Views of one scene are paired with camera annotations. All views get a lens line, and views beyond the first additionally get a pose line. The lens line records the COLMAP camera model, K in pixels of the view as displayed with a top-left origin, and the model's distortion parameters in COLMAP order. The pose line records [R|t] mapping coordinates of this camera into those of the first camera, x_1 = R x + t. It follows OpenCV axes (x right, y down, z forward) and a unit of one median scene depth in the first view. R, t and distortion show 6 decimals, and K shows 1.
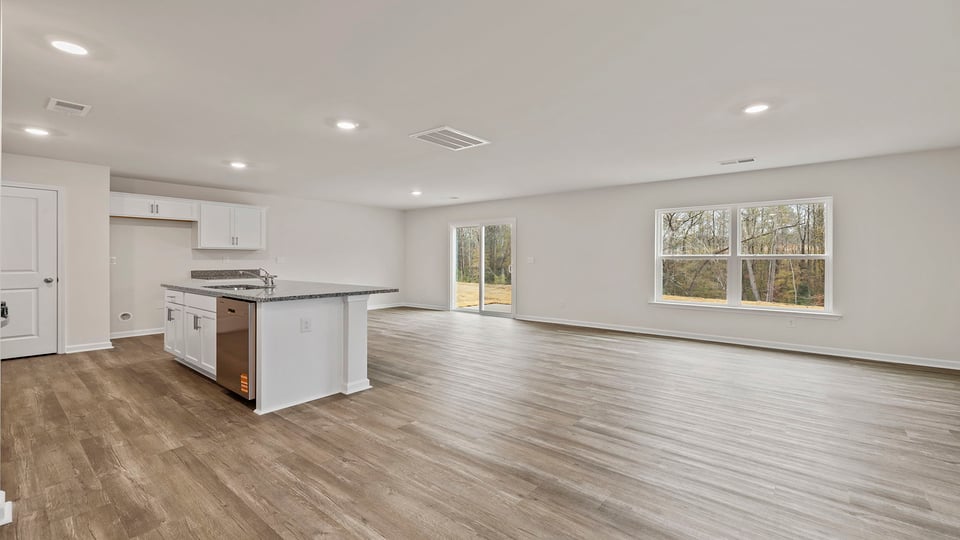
lens RADIAL K [[410.4, 0, 471.6], [0, 410.4, 260.1], [0, 0, 1]] dist [0.000575, 0.000051]
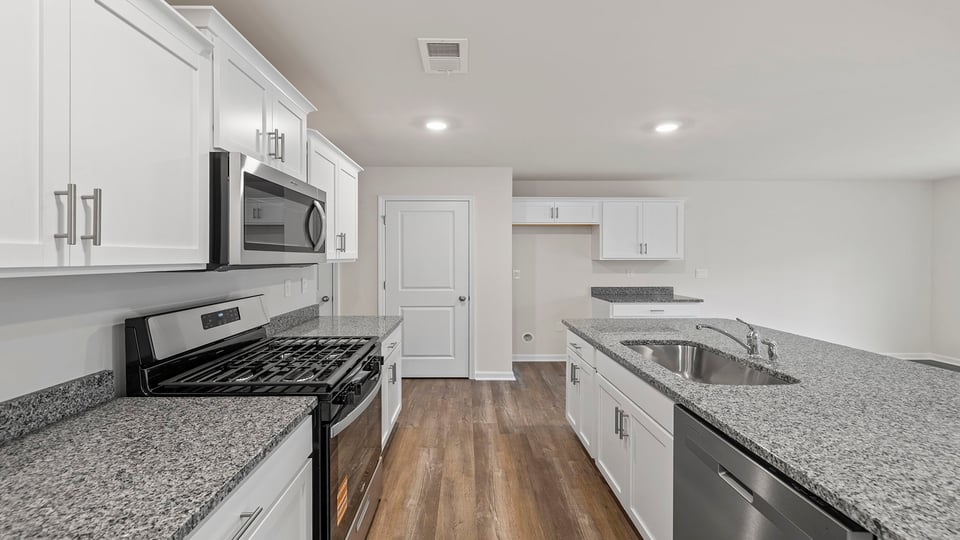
lens RADIAL K [[410.4, 0, 471.6], [0, 410.4, 260.1], [0, 0, 1]] dist [0.000575, 0.000051]
pose [[0.655973, 0.004012, -0.754774, -0.261717], [0.001258, 0.999979, 0.006409, -0.036123], [0.754784, -0.005154, 0.655953, 0.337635]]
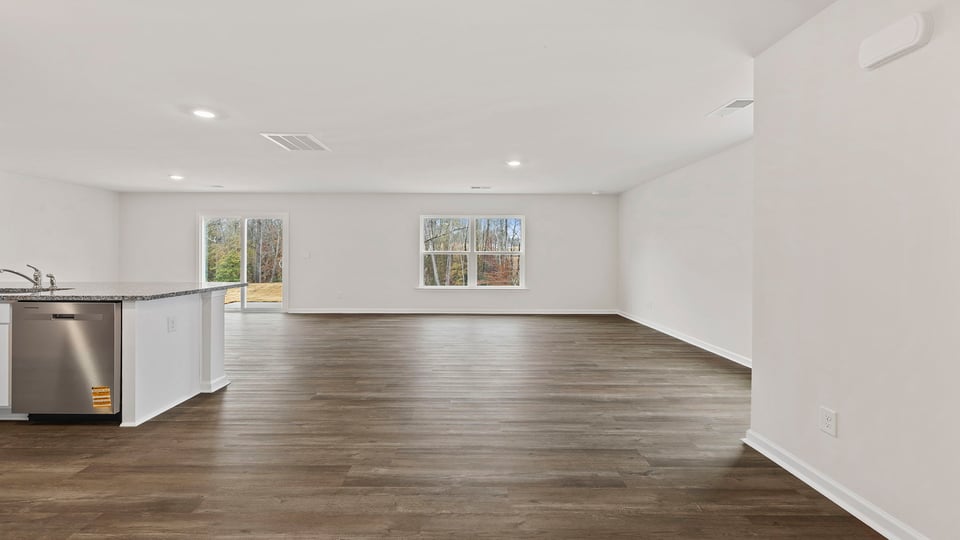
lens RADIAL K [[410.4, 0, 471.6], [0, 410.4, 260.1], [0, 0, 1]] dist [0.000575, 0.000051]
pose [[0.762849, -0.007184, 0.646537, -0.273738], [-0.000954, 0.999925, 0.012237, 0.000495], [-0.646576, -0.009952, 0.762785, -0.082539]]
